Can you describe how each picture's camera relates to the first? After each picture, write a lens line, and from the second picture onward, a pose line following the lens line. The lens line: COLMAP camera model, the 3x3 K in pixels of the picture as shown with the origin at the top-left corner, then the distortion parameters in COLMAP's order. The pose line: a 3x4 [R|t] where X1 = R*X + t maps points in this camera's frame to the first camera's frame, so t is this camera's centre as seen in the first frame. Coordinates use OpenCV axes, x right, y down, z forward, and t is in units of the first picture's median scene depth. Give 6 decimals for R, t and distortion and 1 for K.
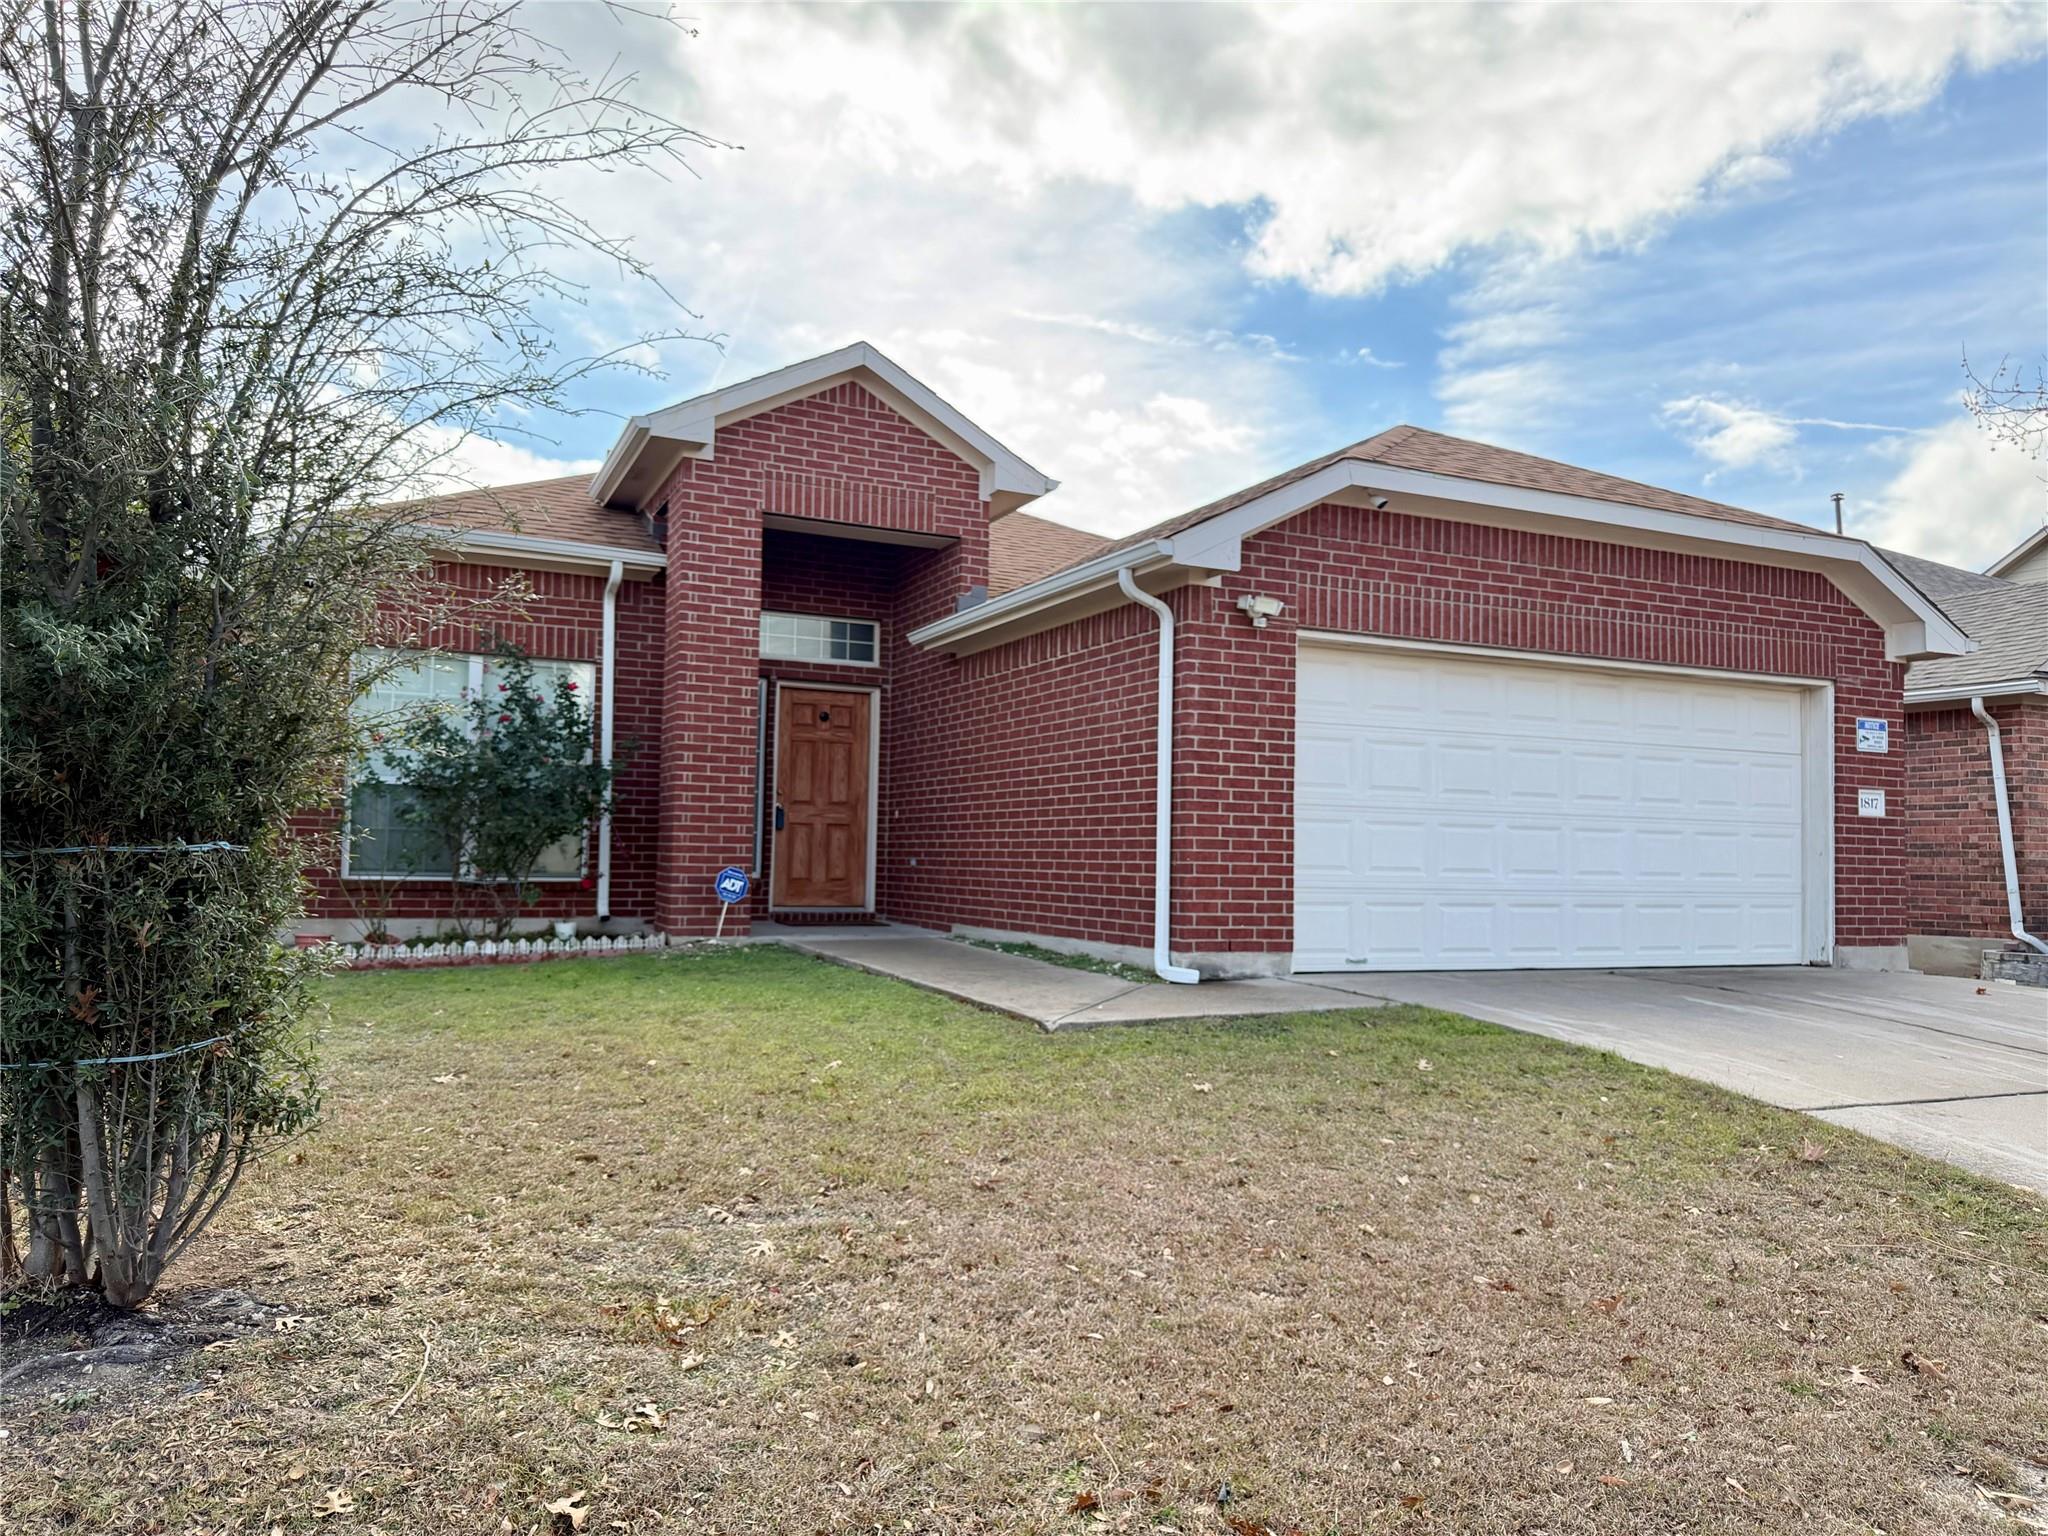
lens RADIAL K [[1423.4, 0, 1024.9], [0, 1423.4, 770.2], [0, 0, 1]] dist [0.007321, 0.003702]
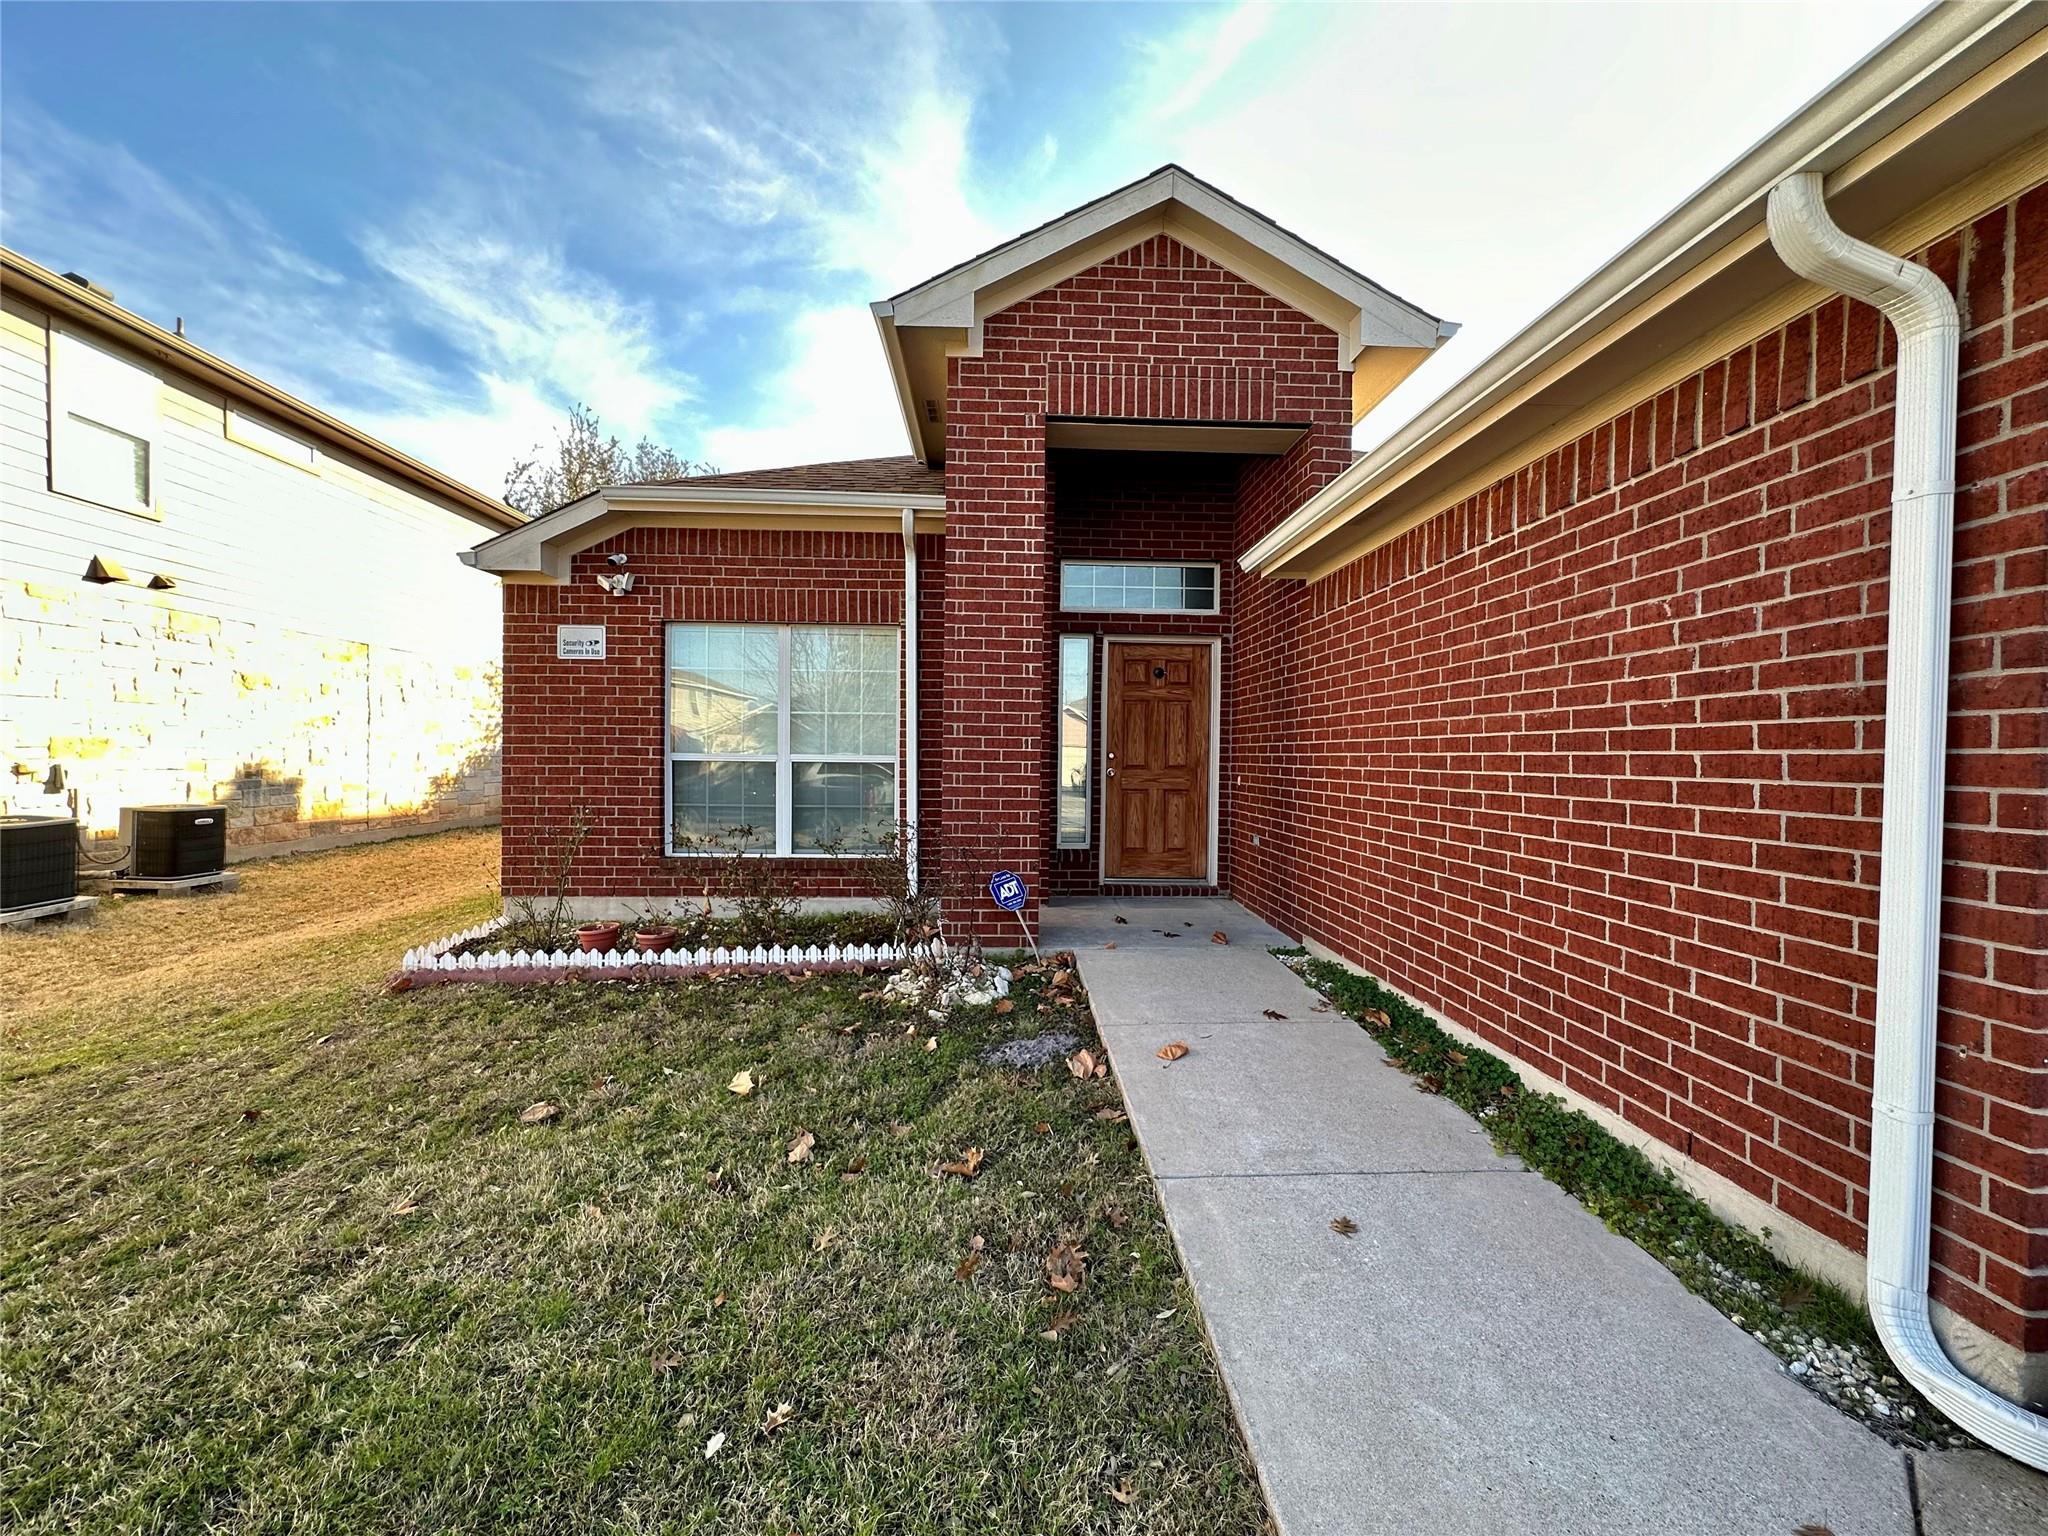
lens RADIAL K [[821.3, 0, 1020.0], [0, 821.3, 772.0], [0, 0, 1]] dist [-0.002250, 0.000808]
pose [[0.919200, -0.001161, -0.393789, -0.016853], [0.030848, 0.997135, 0.069067, -0.015155], [0.392581, -0.075634, 0.916602, 0.545872]]
